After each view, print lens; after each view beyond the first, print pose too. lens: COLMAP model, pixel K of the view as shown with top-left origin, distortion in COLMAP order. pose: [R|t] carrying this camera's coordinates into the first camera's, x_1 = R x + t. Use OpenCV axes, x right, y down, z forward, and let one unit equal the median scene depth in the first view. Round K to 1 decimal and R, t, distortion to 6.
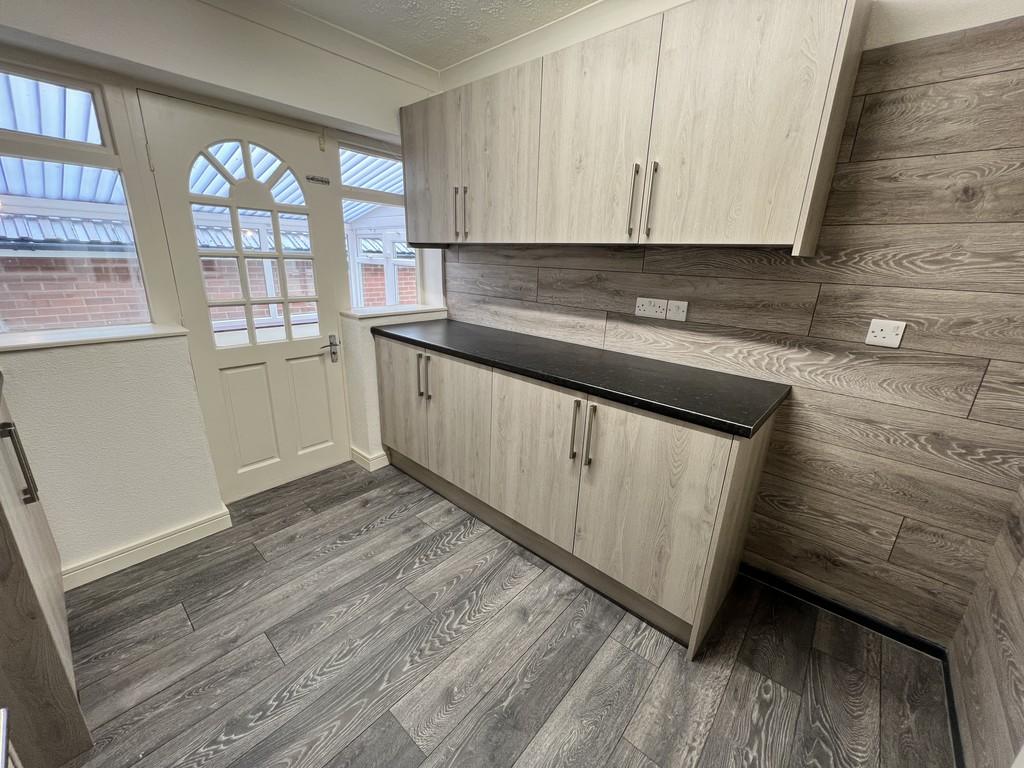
lens RADIAL K [[409.2, 0, 511.1], [0, 409.2, 380.0], [0, 0, 1]] dist [-0.000718, 0.000330]
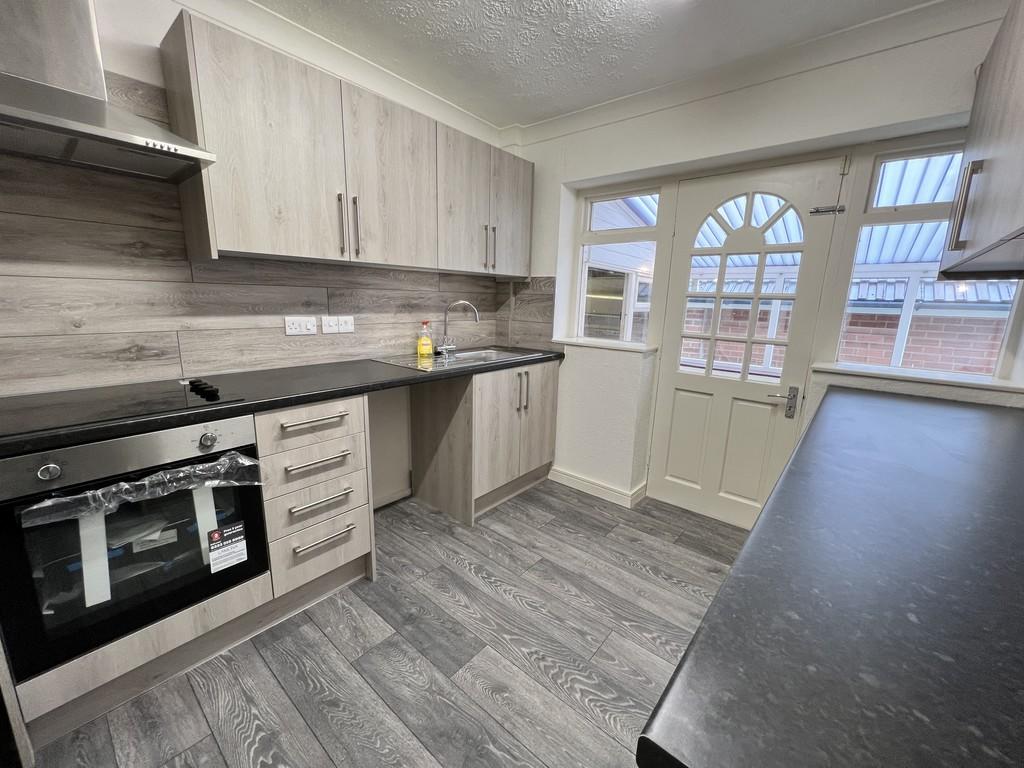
lens RADIAL K [[409.2, 0, 511.1], [0, 409.2, 380.0], [0, 0, 1]] dist [-0.000718, 0.000330]
pose [[0.029444, 0.166635, -0.985579, 0.561075], [-0.314511, 0.937470, 0.149105, -0.094516], [0.948797, 0.305585, 0.080011, 0.537158]]
